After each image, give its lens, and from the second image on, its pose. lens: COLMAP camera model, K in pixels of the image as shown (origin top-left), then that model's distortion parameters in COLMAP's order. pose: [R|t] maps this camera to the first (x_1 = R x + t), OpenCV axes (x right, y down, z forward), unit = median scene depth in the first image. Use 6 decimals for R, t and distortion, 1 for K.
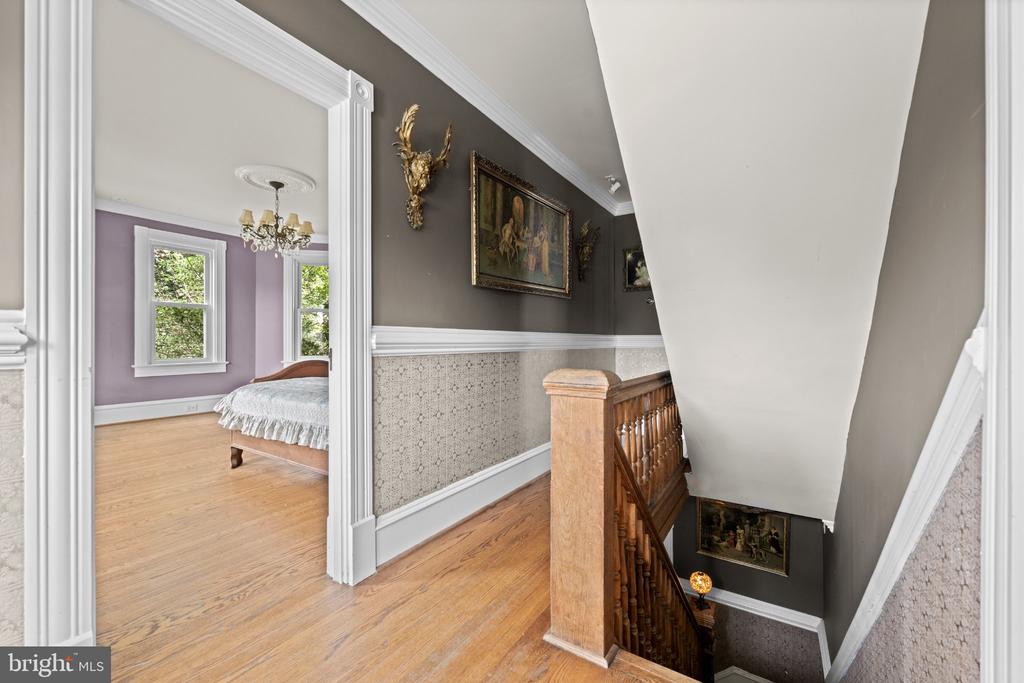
lens RADIAL K [[413.5, 0, 510.7], [0, 413.5, 339.3], [0, 0, 1]] dist [-0.002391, 0.000529]
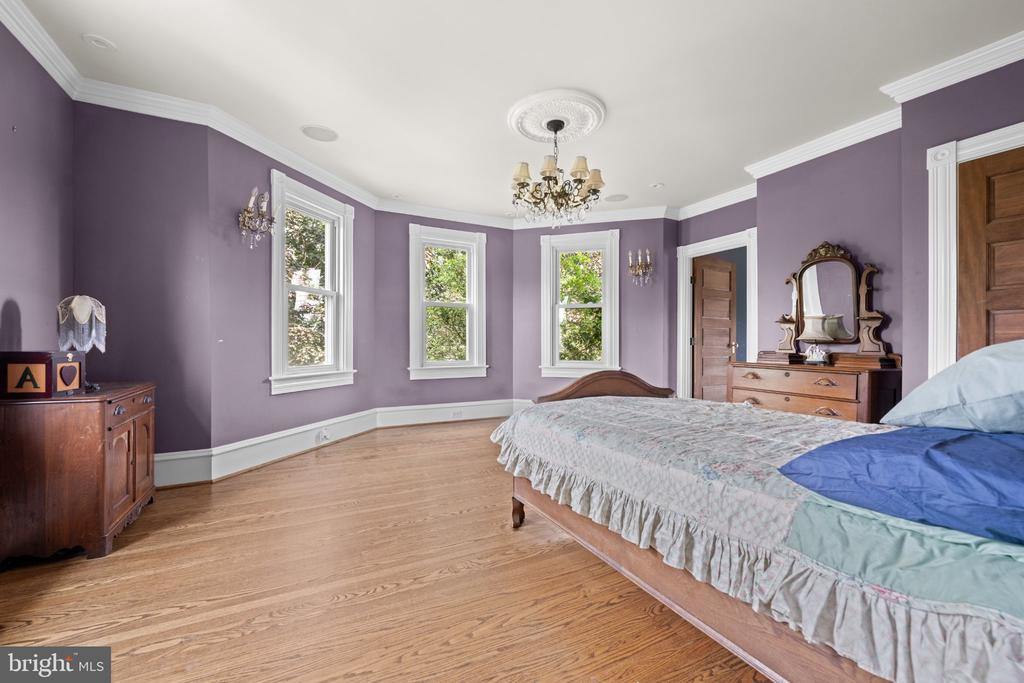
lens RADIAL K [[413.5, 0, 508.8], [0, 413.5, 343.2], [0, 0, 1]] dist [-0.002391, 0.000529]
pose [[0.871487, -0.001013, -0.490417, -0.296049], [0.002514, 0.999994, 0.002401, 0.004536], [0.490412, -0.003325, 0.871484, 0.343294]]
